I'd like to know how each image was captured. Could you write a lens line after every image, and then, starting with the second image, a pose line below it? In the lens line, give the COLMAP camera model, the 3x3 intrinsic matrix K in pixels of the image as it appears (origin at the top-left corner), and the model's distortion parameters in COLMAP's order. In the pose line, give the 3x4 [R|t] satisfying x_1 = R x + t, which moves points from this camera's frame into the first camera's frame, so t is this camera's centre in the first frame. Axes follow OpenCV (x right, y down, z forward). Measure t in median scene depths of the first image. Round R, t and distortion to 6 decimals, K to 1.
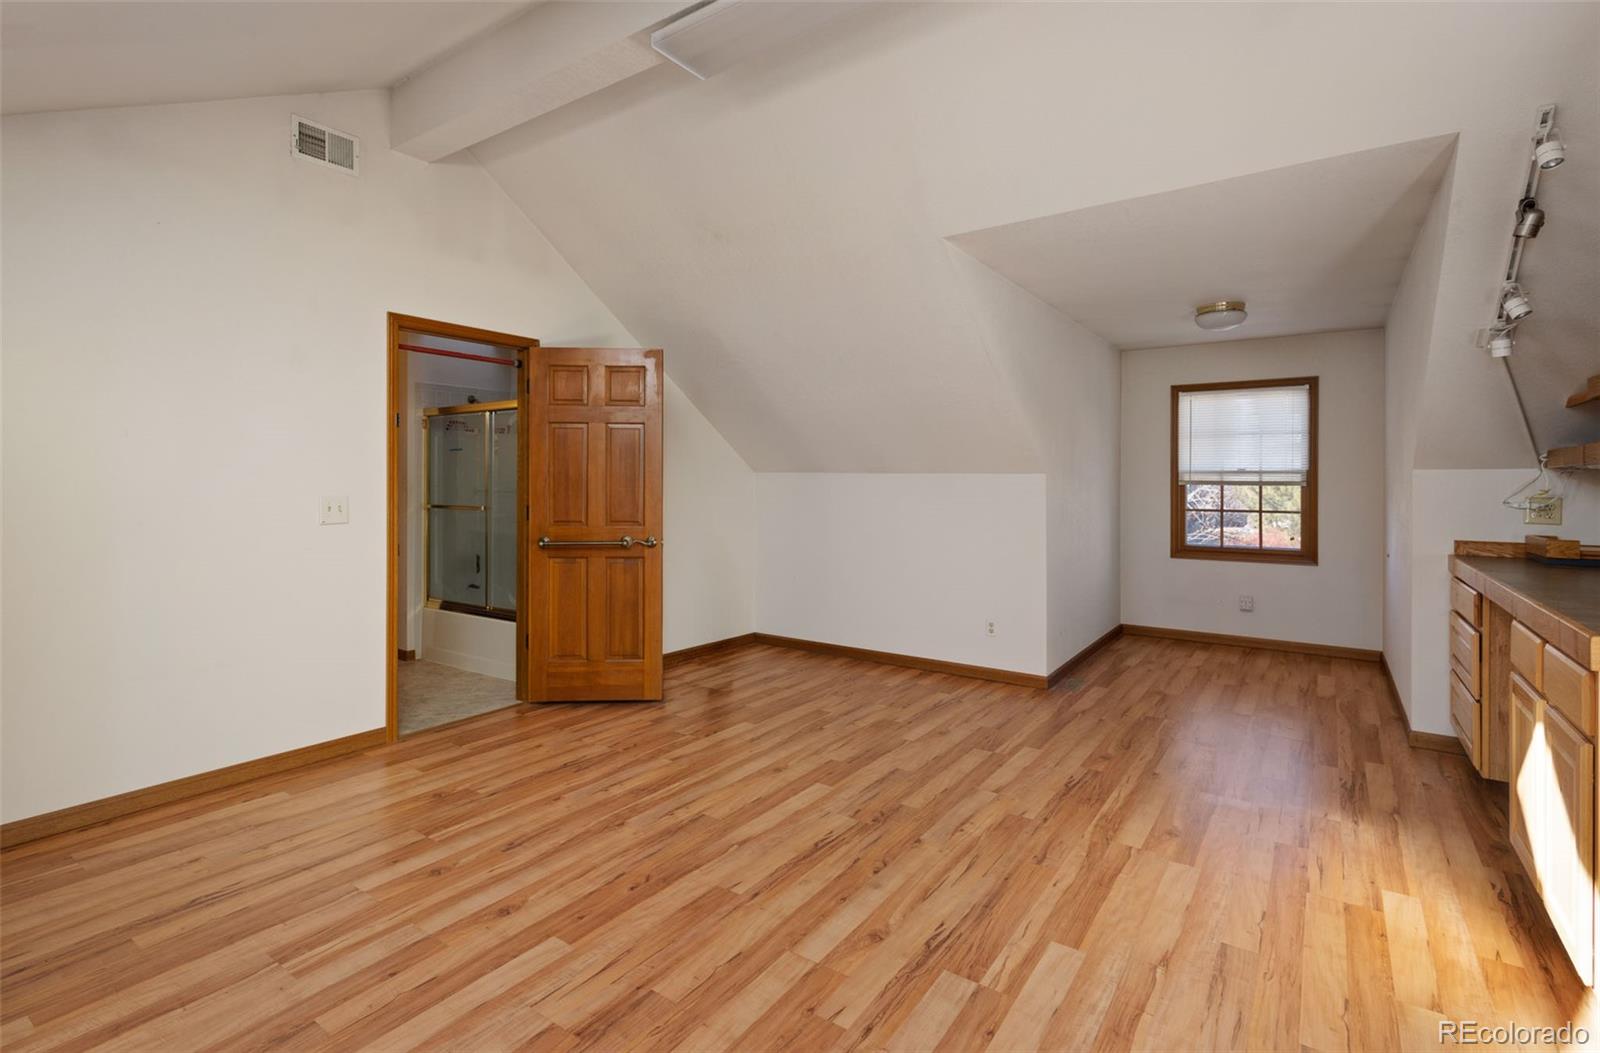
lens RADIAL K [[753.2, 0, 799.7], [0, 753.2, 473.0], [0, 0, 1]] dist [0.009792, 0.000079]
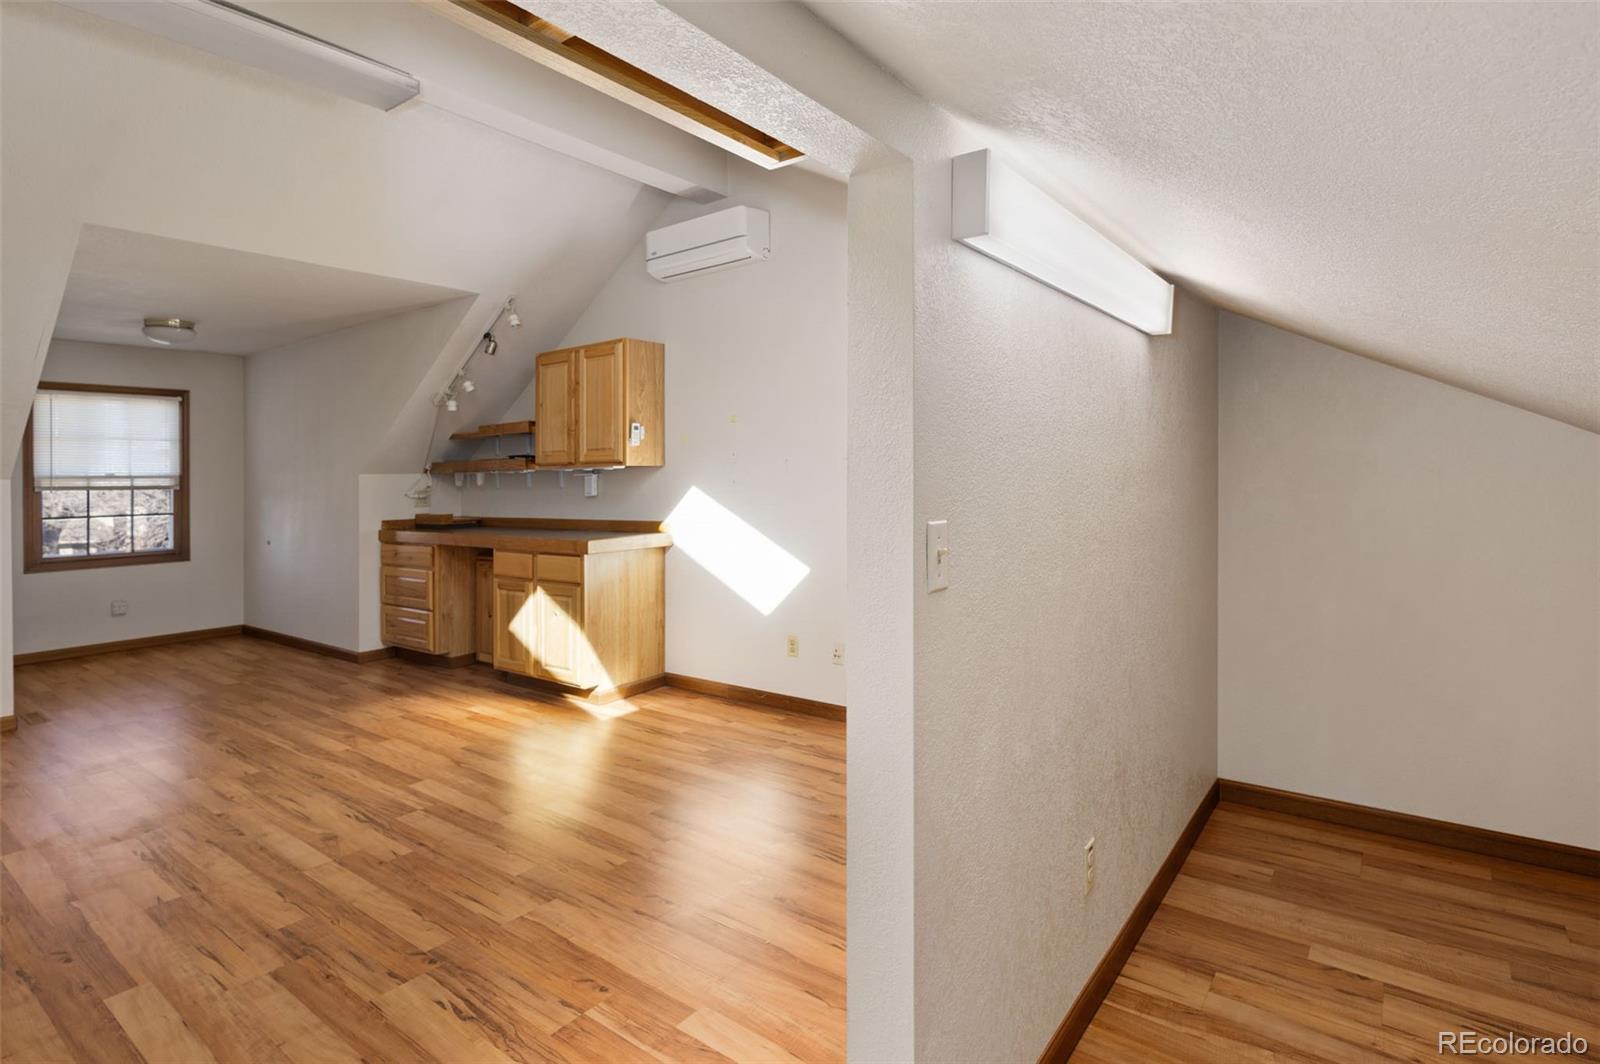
lens RADIAL K [[784.9, 0, 798.9], [0, 784.9, 486.2], [0, 0, 1]] dist [0.002943, 0.000754]
pose [[0.051888, -0.014737, 0.998544, -0.919994], [0.004432, 0.999885, 0.014527, -0.000081], [-0.998643, 0.003672, 0.051947, 0.103887]]
